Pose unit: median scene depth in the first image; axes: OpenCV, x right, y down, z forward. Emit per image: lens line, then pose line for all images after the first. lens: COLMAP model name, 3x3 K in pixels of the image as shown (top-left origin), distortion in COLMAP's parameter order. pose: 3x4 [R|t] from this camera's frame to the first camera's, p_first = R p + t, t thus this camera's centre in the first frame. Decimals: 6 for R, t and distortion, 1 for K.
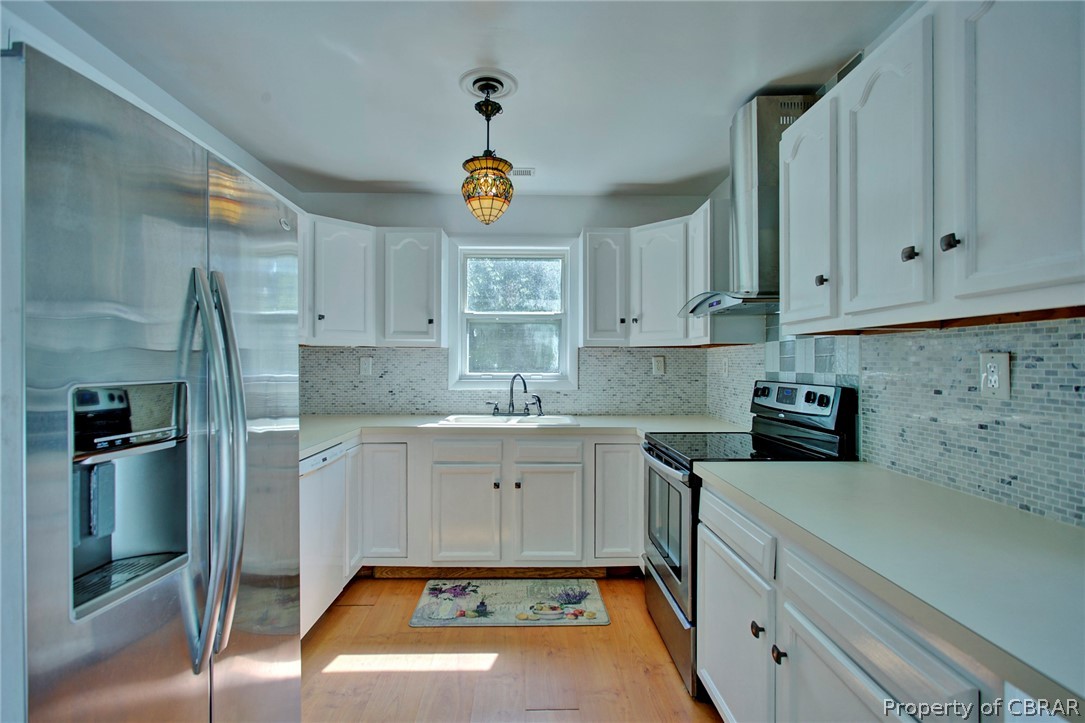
lens RADIAL K [[515.5, 0, 535.9], [0, 515.5, 363.5], [0, 0, 1]] dist [-0.004692, 0.000783]
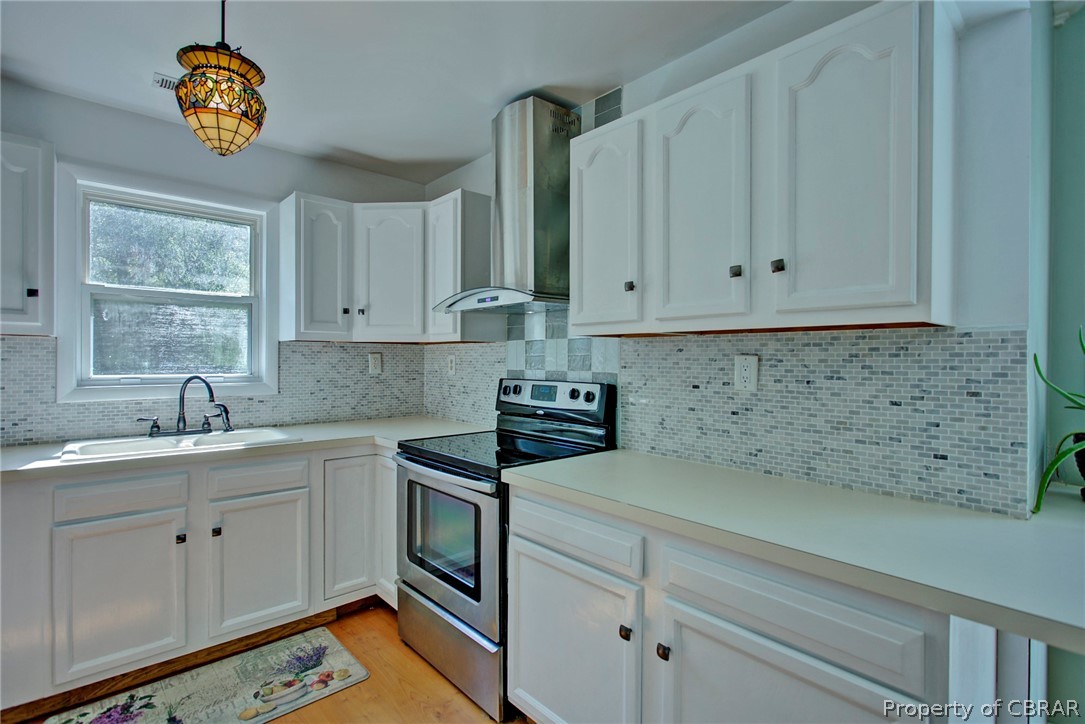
lens RADIAL K [[515.5, 0, 535.8], [0, 515.5, 362.1], [0, 0, 1]] dist [-0.004692, 0.000783]
pose [[0.758861, -0.002704, 0.651247, -0.175918], [-0.002057, 0.999976, 0.006549, -0.005763], [-0.651249, -0.006310, 0.758838, 0.182469]]
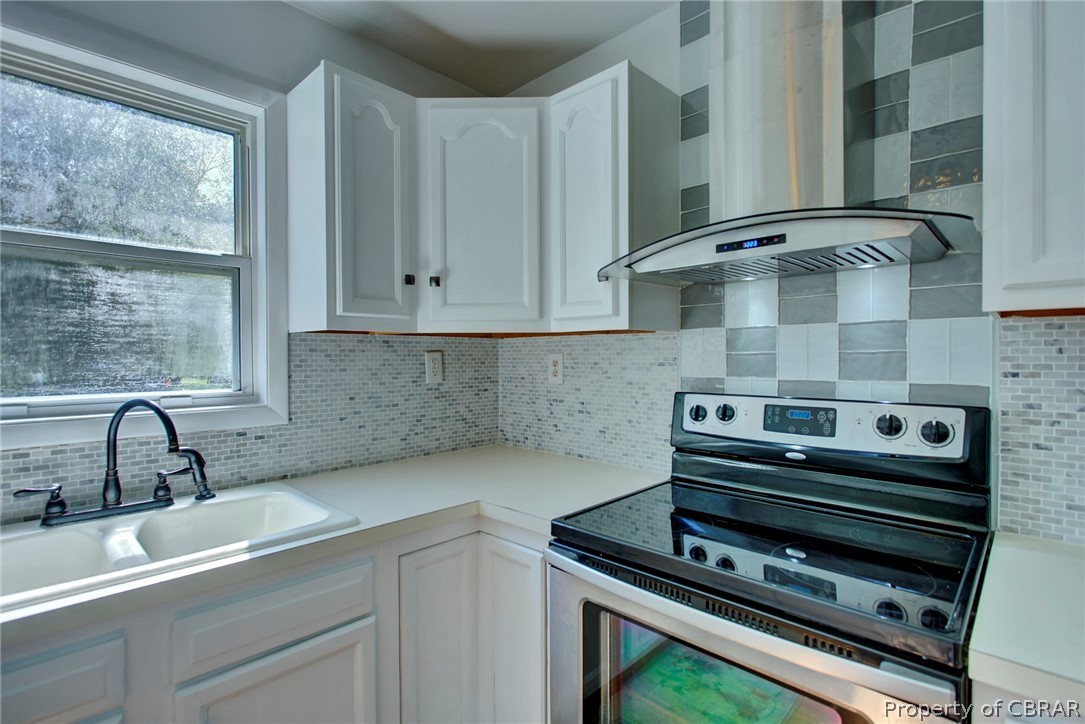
lens RADIAL K [[515.5, 0, 535.6], [0, 515.5, 362.8], [0, 0, 1]] dist [-0.004692, 0.000783]
pose [[0.710505, -0.015509, 0.703522, -0.112756], [0.007041, 0.999864, 0.014931, -0.011521], [-0.703657, -0.005655, 0.710517, 0.674427]]
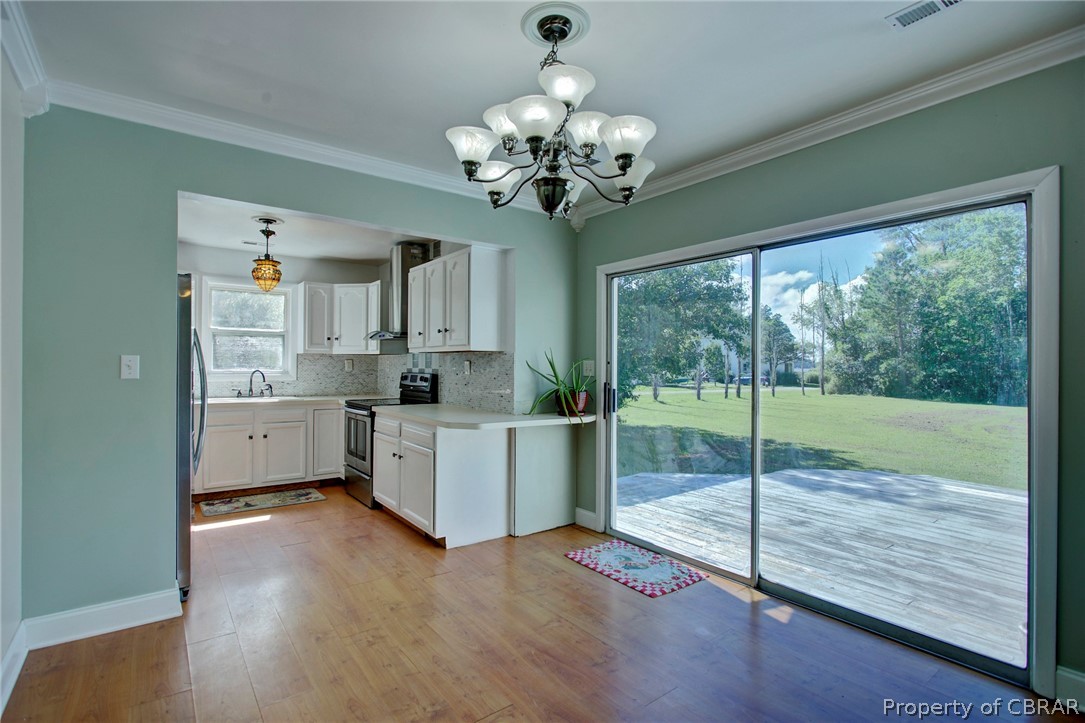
lens RADIAL K [[515.5, 0, 538.3], [0, 515.5, 361.5], [0, 0, 1]] dist [-0.004692, 0.000783]
pose [[0.812016, 0.008301, 0.583576, -0.313388], [-0.005201, 0.999962, -0.006987, 0.001099], [-0.583612, 0.002638, 0.812028, -0.937494]]
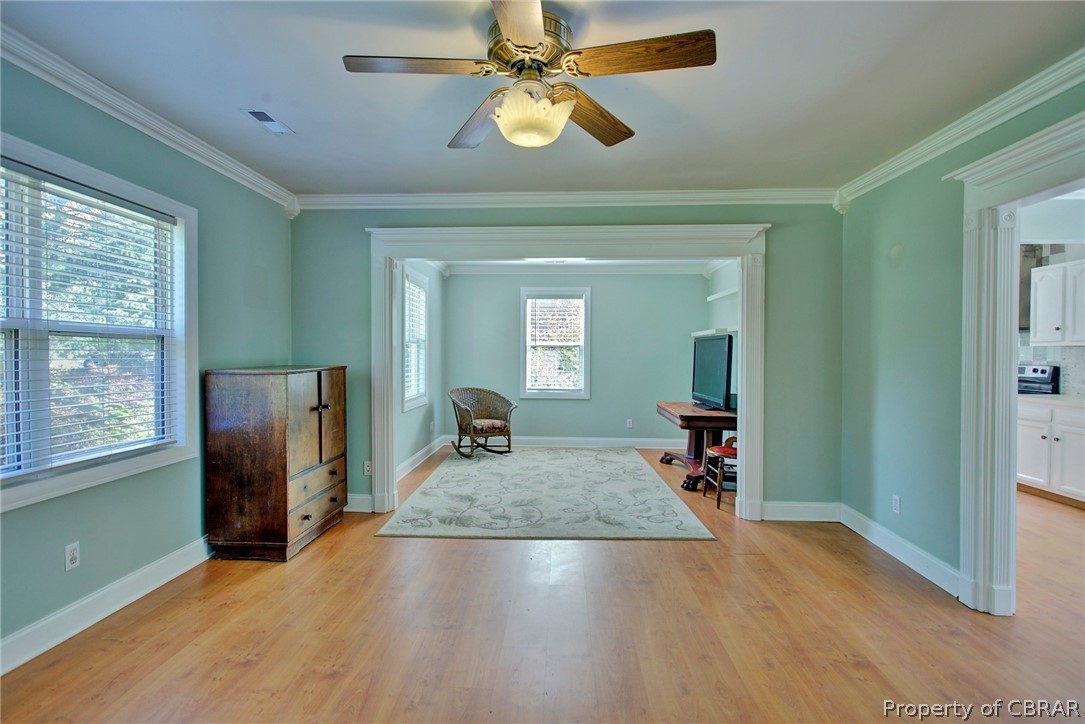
lens RADIAL K [[515.5, 0, 526.5], [0, 515.5, 361.7], [0, 0, 1]] dist [-0.004692, 0.000783]
pose [[0.997270, 0.005716, -0.073615, -1.337665], [-0.004302, 0.999804, 0.019346, -0.010322], [0.073711, -0.018976, 0.997099, -1.276423]]
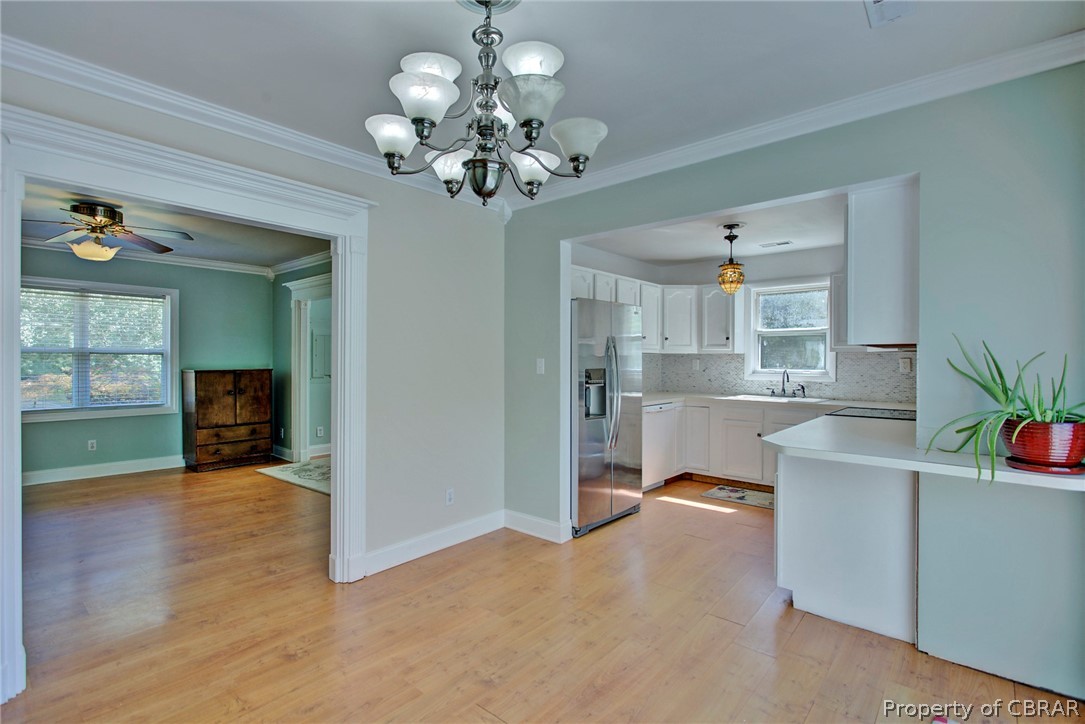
lens RADIAL K [[515.5, 0, 536.1], [0, 515.5, 364.4], [0, 0, 1]] dist [-0.004692, 0.000783]
pose [[0.739640, 0.004827, -0.672985, 0.560934], [-0.001415, 0.999983, 0.005617, -0.005275], [0.673001, -0.003203, 0.739635, -0.807483]]
